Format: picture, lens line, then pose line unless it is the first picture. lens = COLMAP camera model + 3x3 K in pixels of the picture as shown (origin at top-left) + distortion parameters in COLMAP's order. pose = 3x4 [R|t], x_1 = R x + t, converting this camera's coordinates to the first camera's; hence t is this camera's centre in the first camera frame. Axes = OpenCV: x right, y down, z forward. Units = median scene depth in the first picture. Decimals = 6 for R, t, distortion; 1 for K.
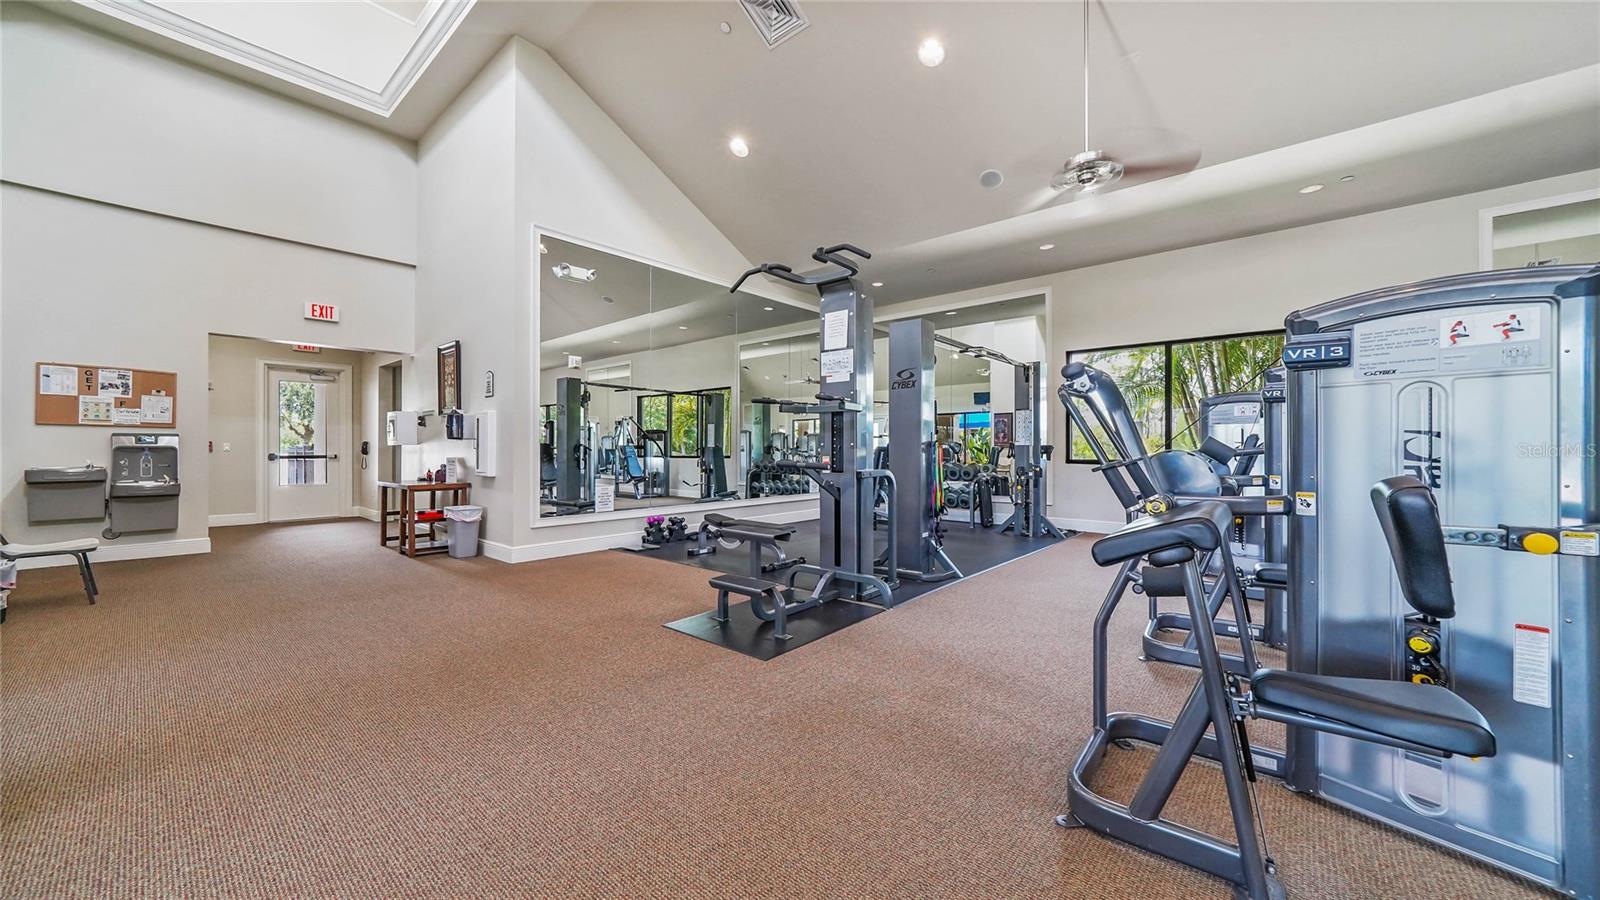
lens RADIAL K [[571.5, 0, 800.0], [0, 571.5, 447.9], [0, 0, 1]] dist [-0.000902, -0.000010]
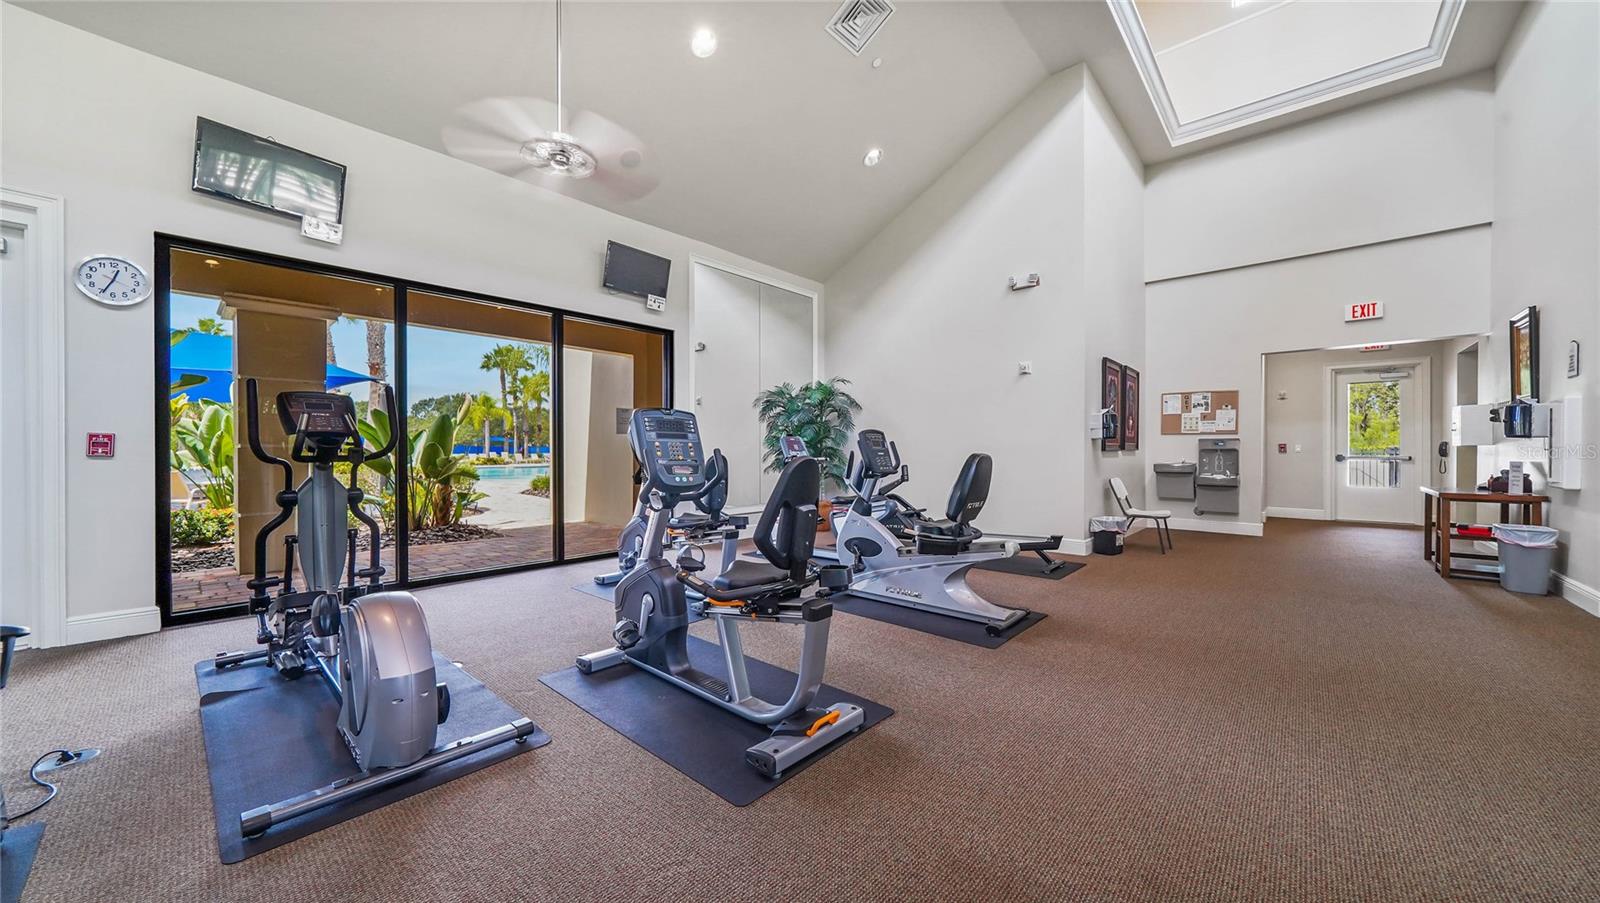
lens RADIAL K [[570.1, 0, 799.8], [0, 570.1, 452.5], [0, 0, 1]] dist [-0.000012, 0.000064]
pose [[-0.022633, 0.003634, -0.999737, 0.186681], [0.002434, 0.999991, 0.003580, -0.000444], [0.999741, -0.002353, -0.022642, 0.054292]]
